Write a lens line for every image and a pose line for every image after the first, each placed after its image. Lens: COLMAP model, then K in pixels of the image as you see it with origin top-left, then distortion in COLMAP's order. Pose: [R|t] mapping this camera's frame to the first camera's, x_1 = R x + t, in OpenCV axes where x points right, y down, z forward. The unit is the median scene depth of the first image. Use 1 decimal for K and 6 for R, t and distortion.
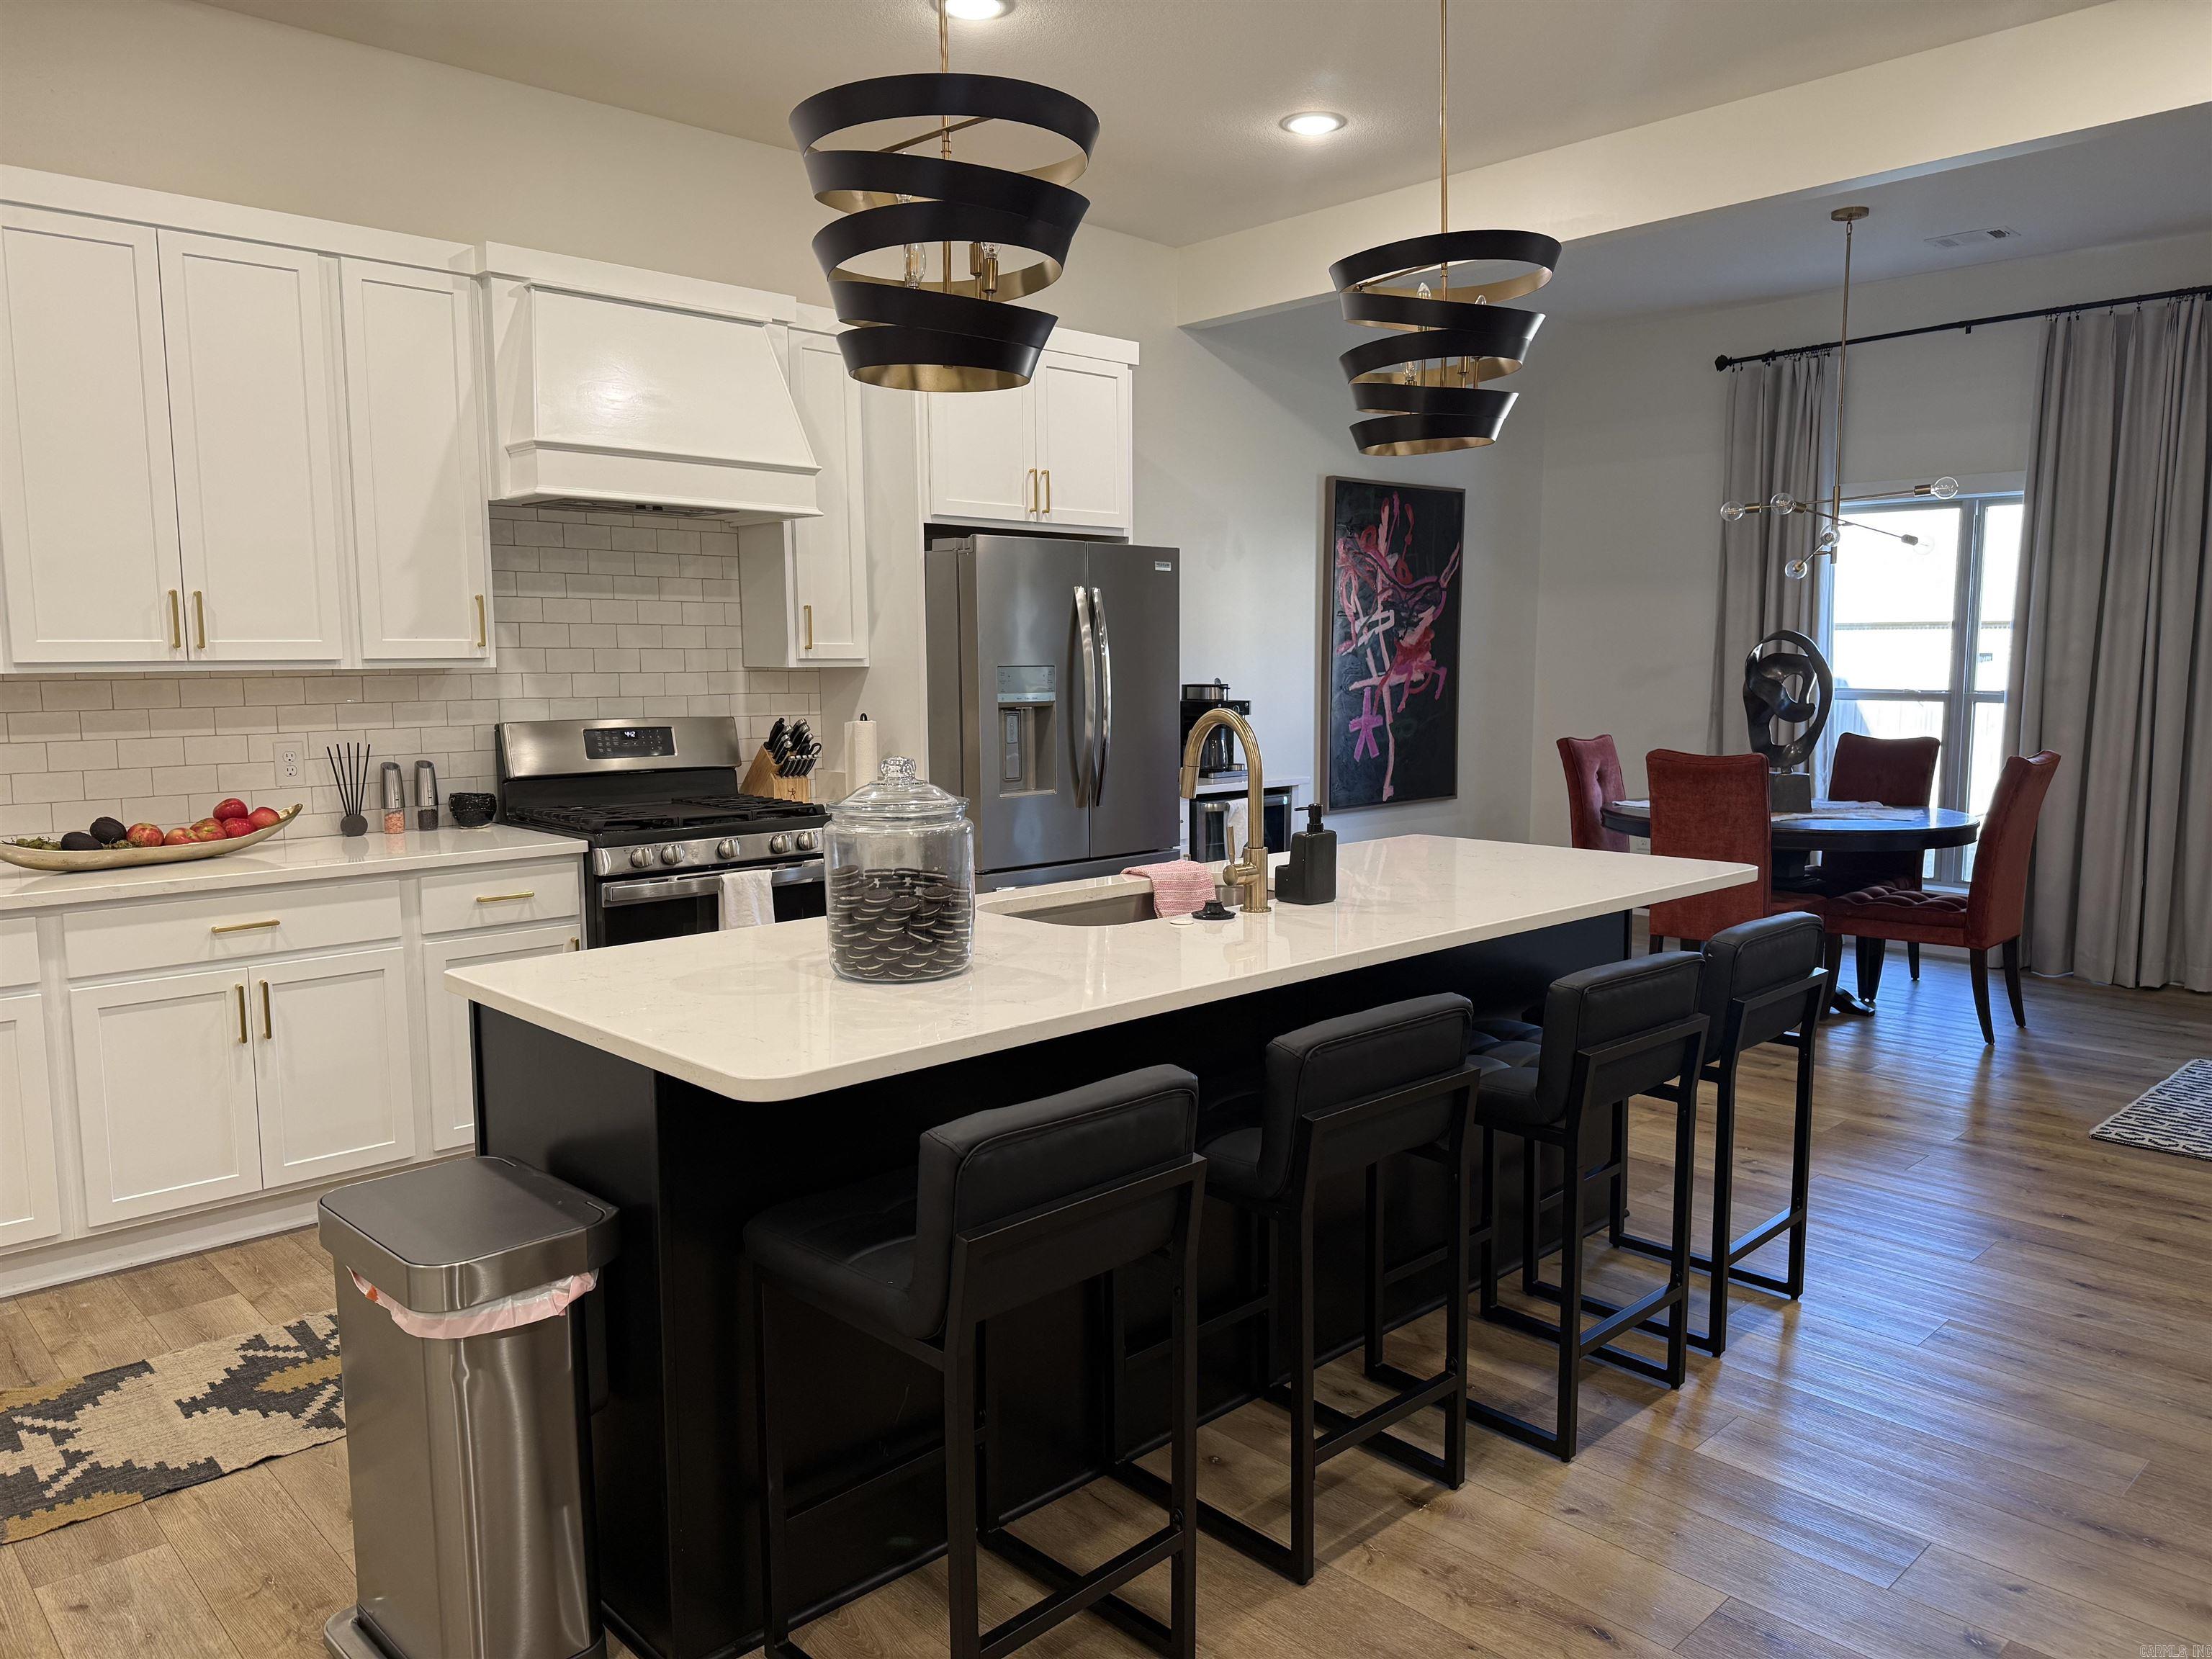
lens RADIAL K [[1544.8, 0, 1101.1], [0, 1544.8, 841.7], [0, 0, 1]] dist [0.057857, -0.062959]
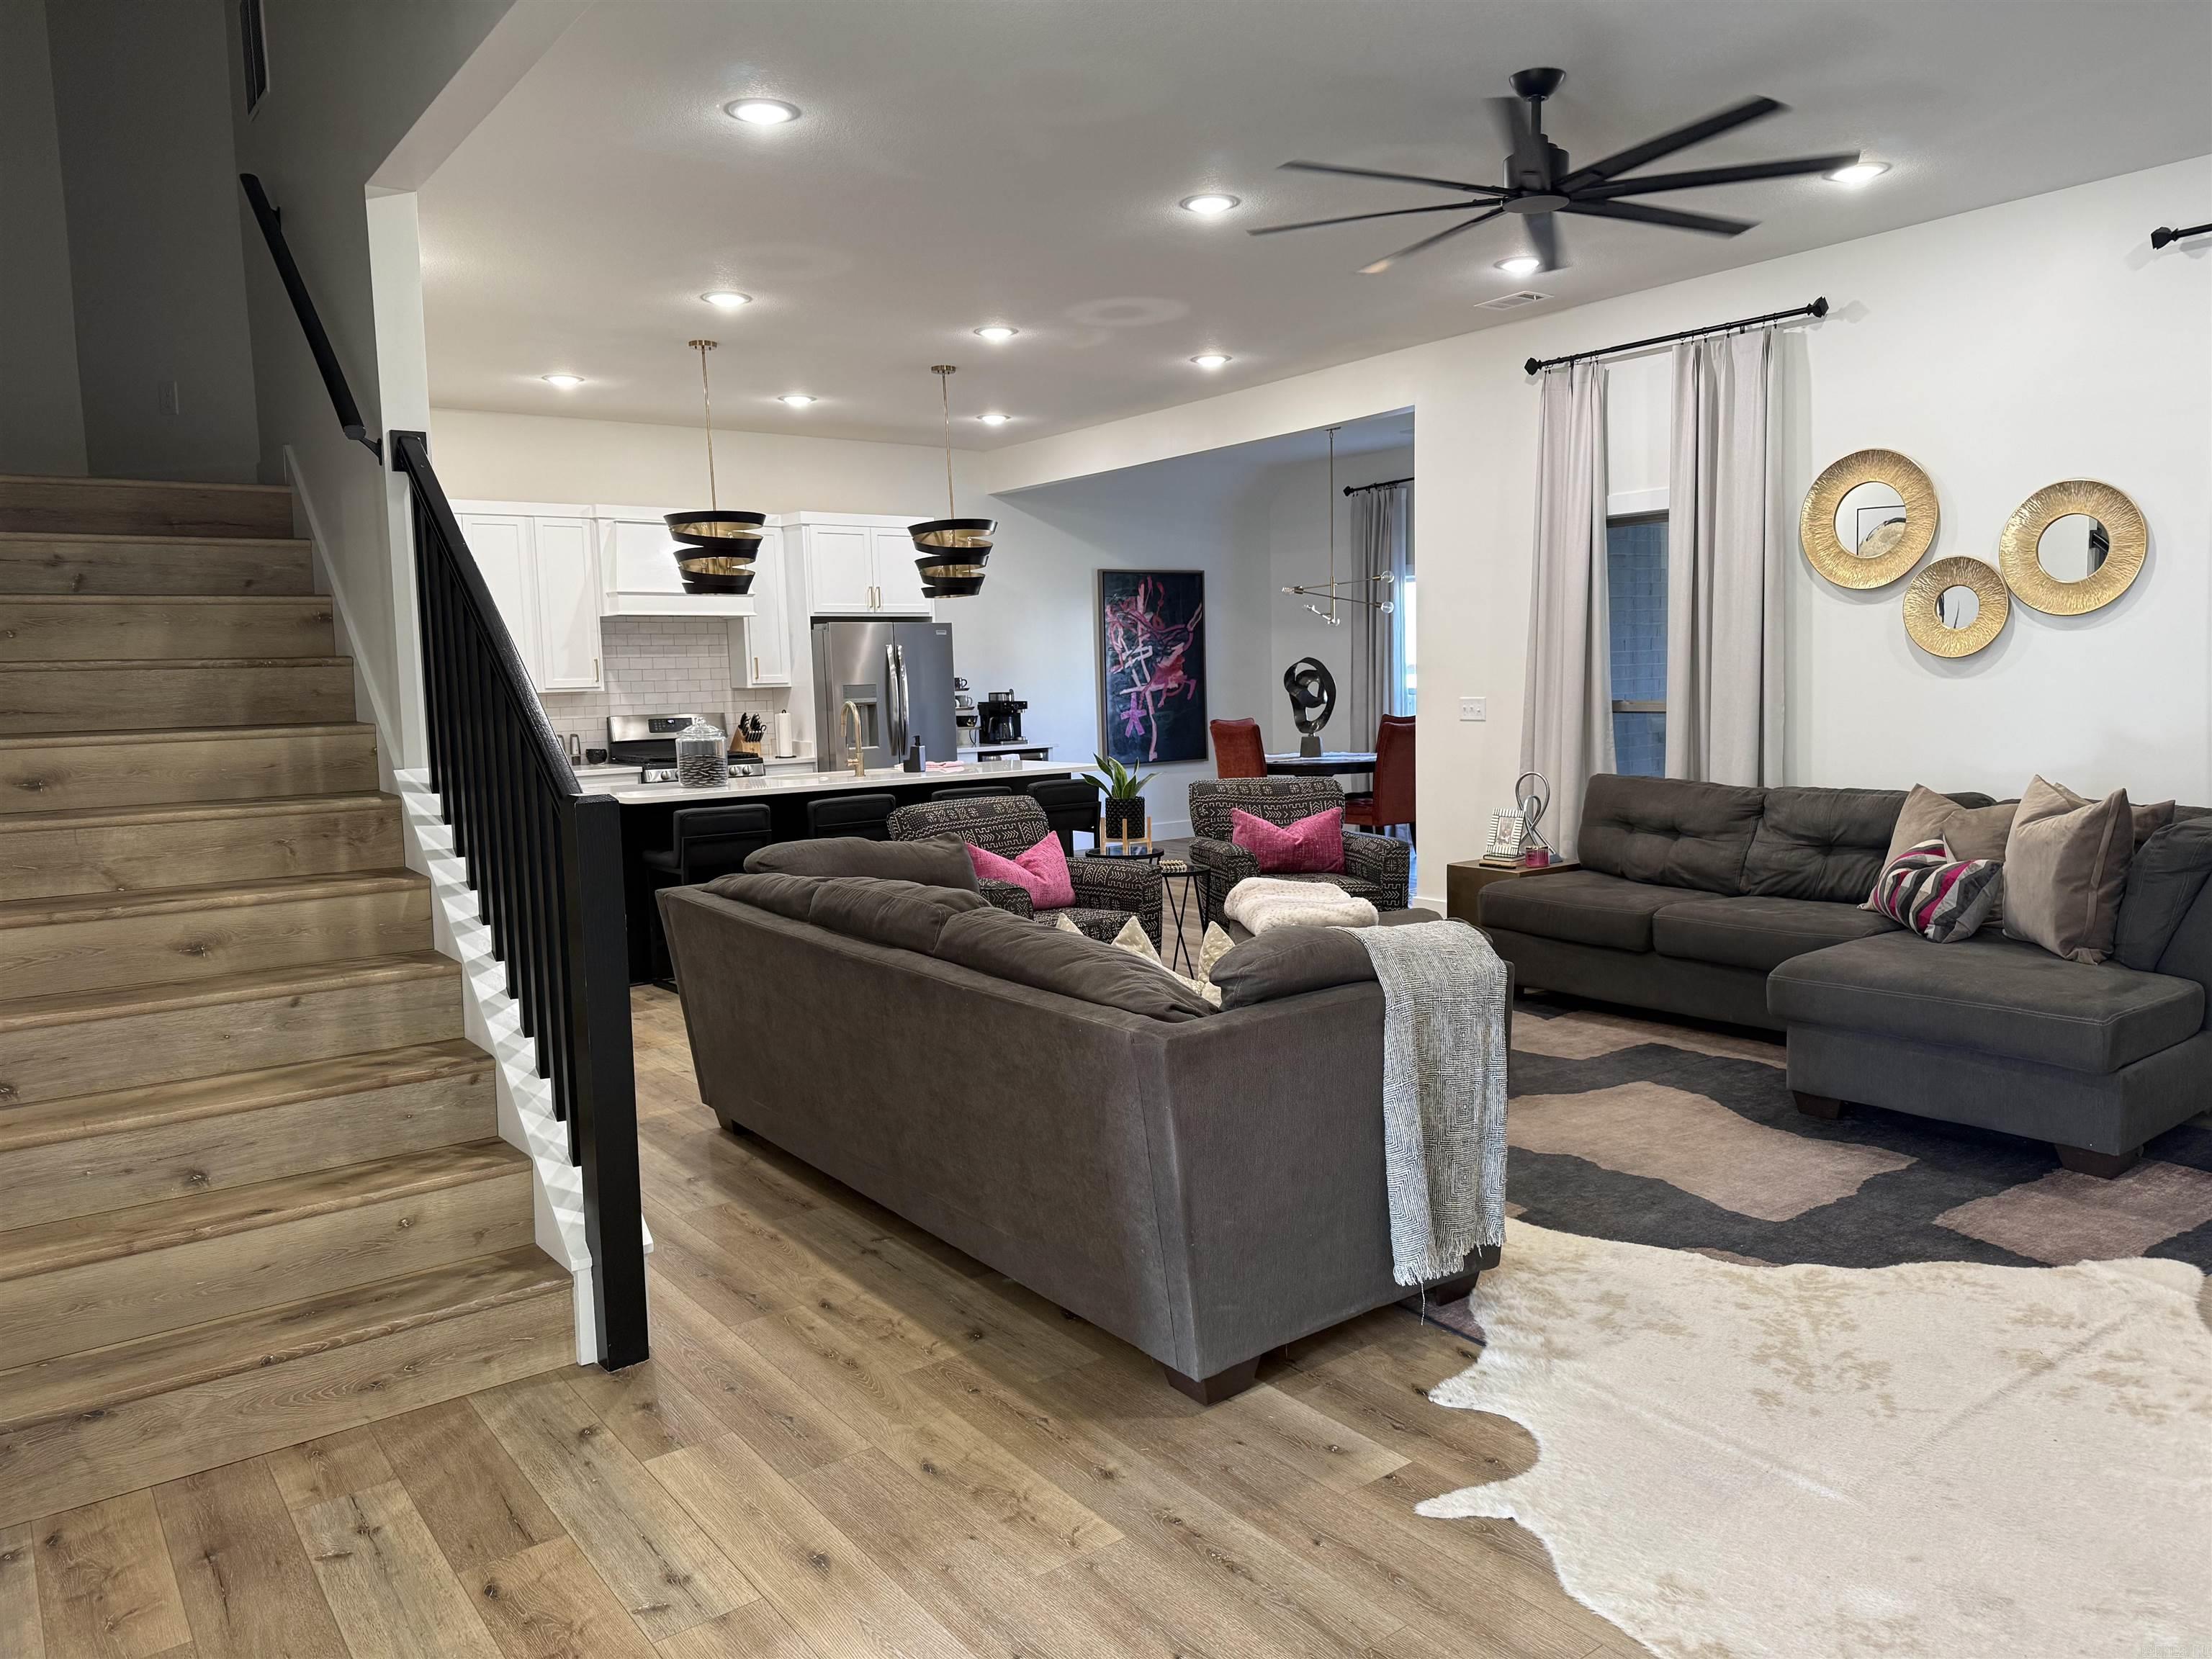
lens RADIAL K [[1544.8, 0, 1119.2], [0, 1544.8, 833.8], [0, 0, 1]] dist [0.057857, -0.062959]
pose [[0.994049, -0.008862, -0.108569, 0.519115], [0.007622, 0.999901, -0.011837, 0.110338], [0.108663, 0.010939, 0.994018, -1.002847]]
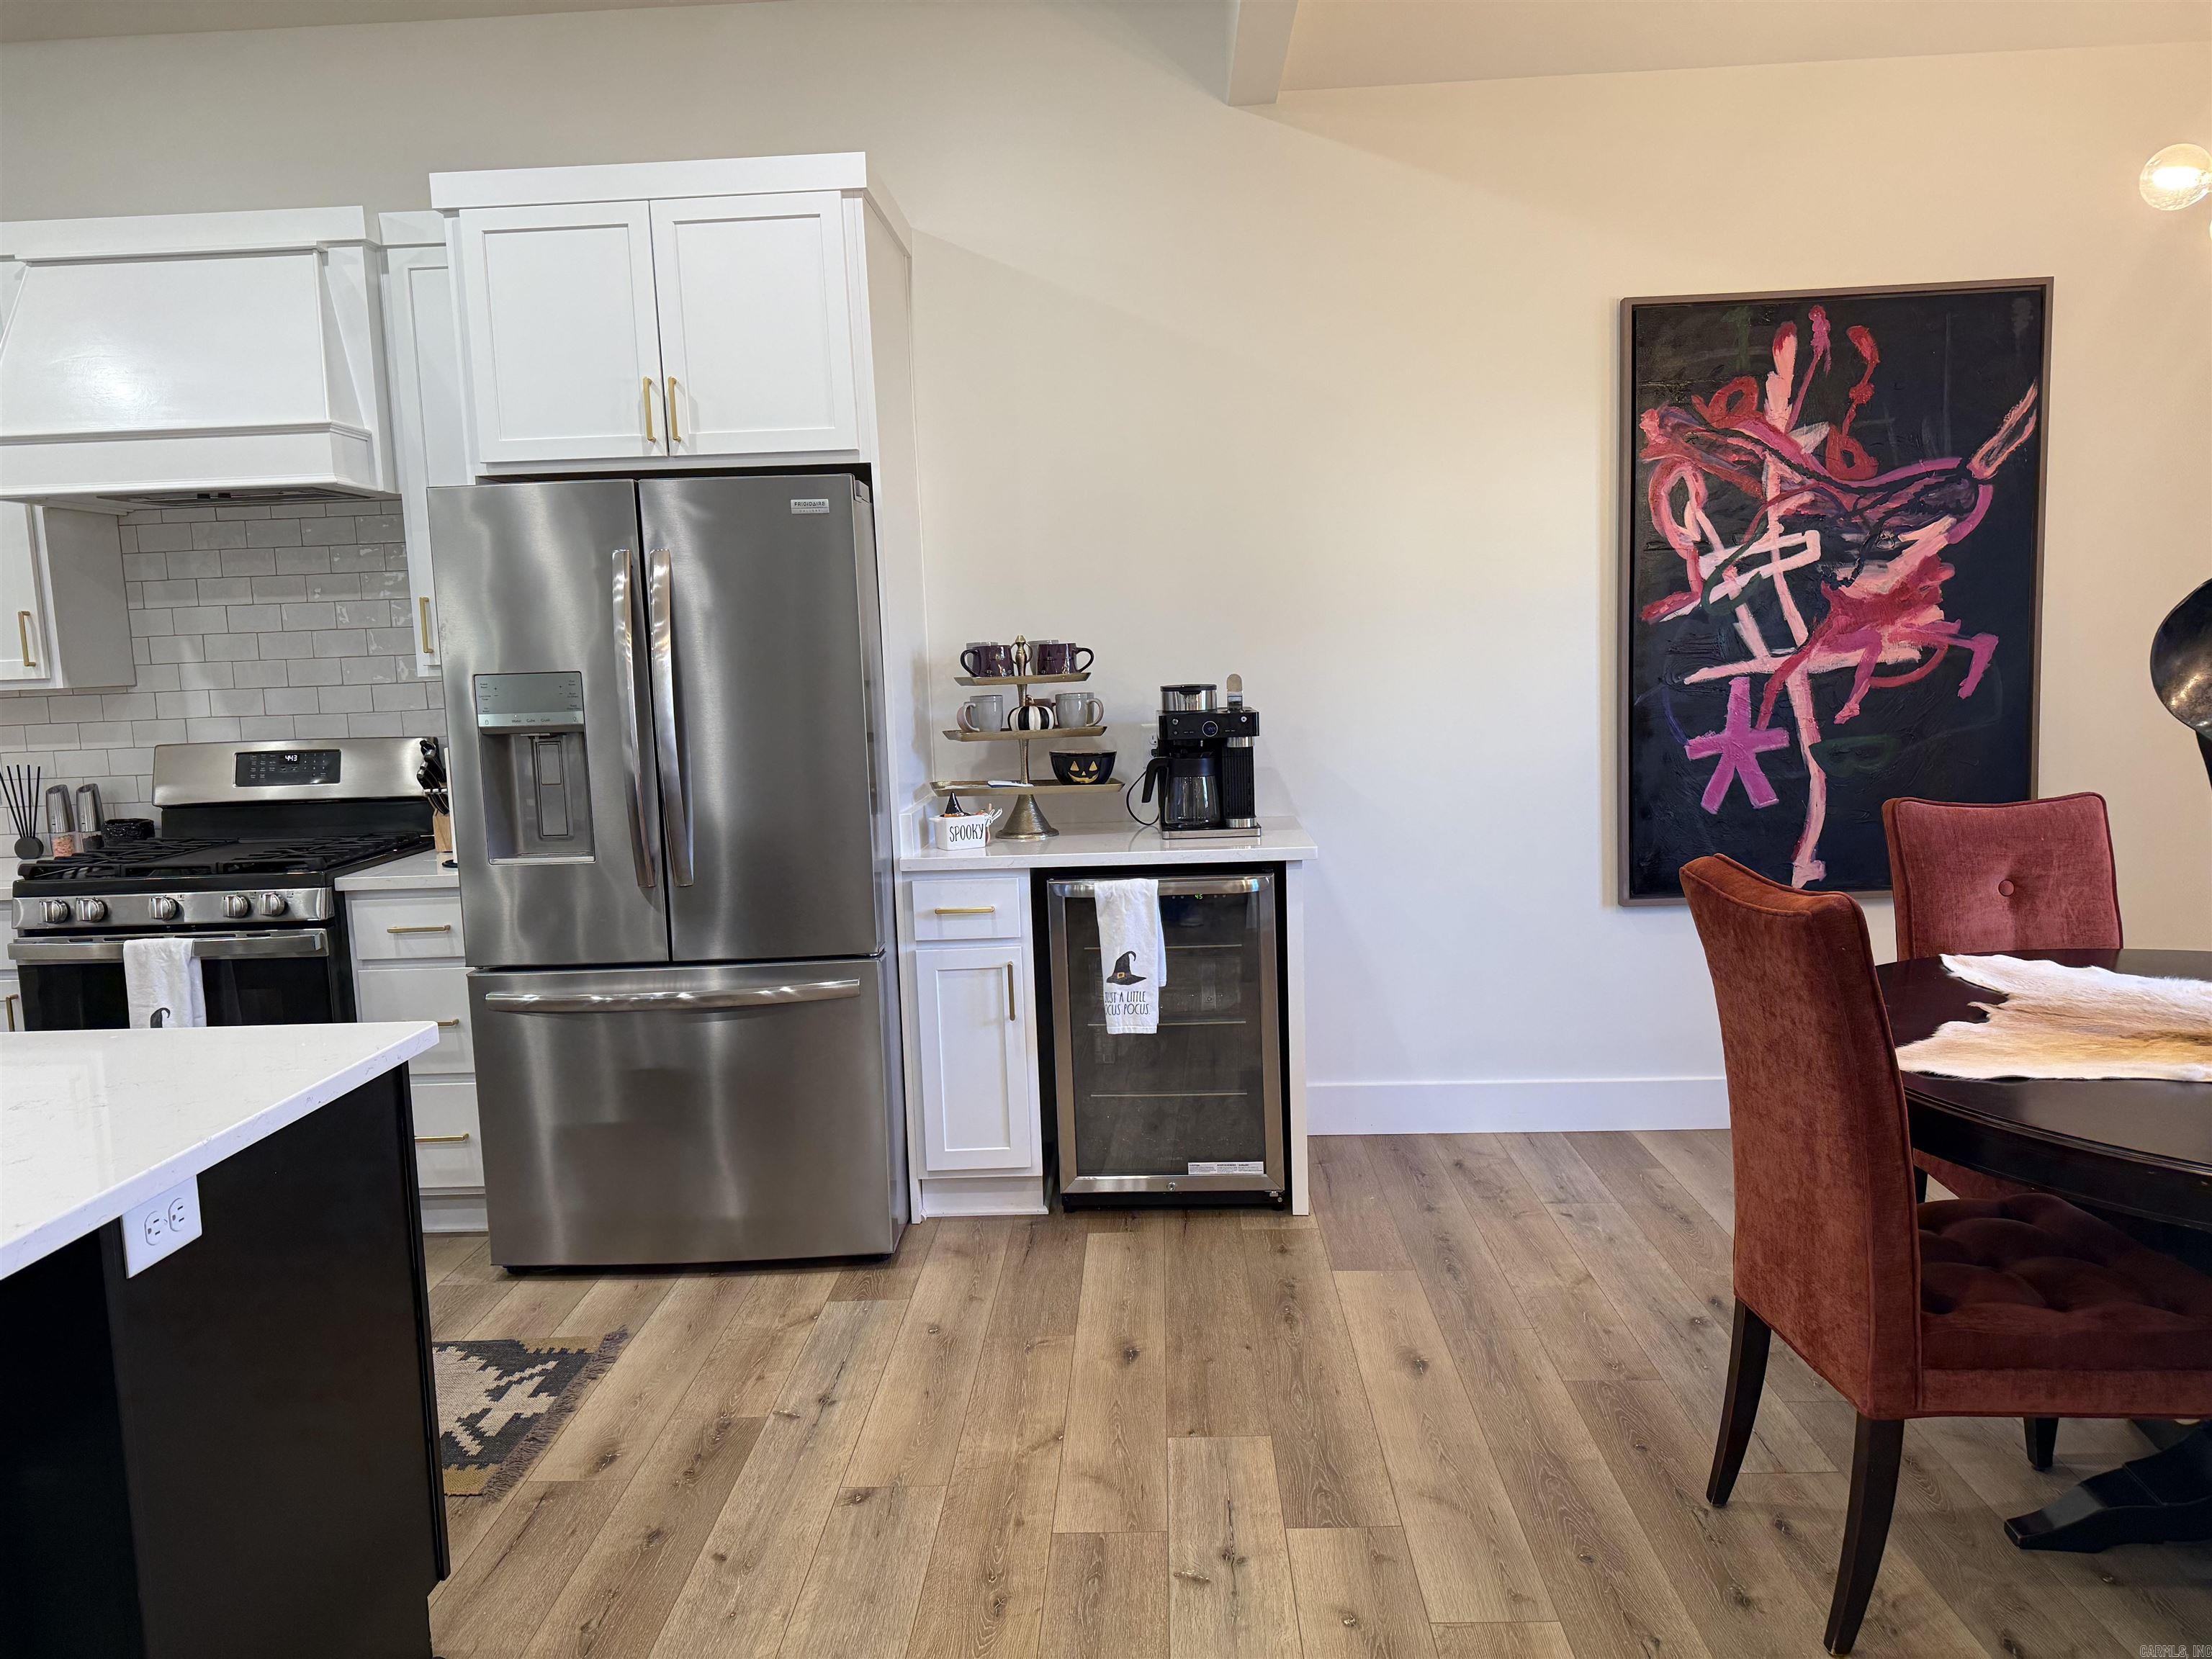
lens RADIAL K [[1544.8, 0, 1116.1], [0, 1544.8, 819.7], [0, 0, 1]] dist [0.057857, -0.062959]
pose [[0.700934, 0.059226, -0.710762, 0.635773], [-0.052375, 0.998130, 0.031521, -0.086080], [0.711300, 0.015132, 0.702726, 0.712547]]
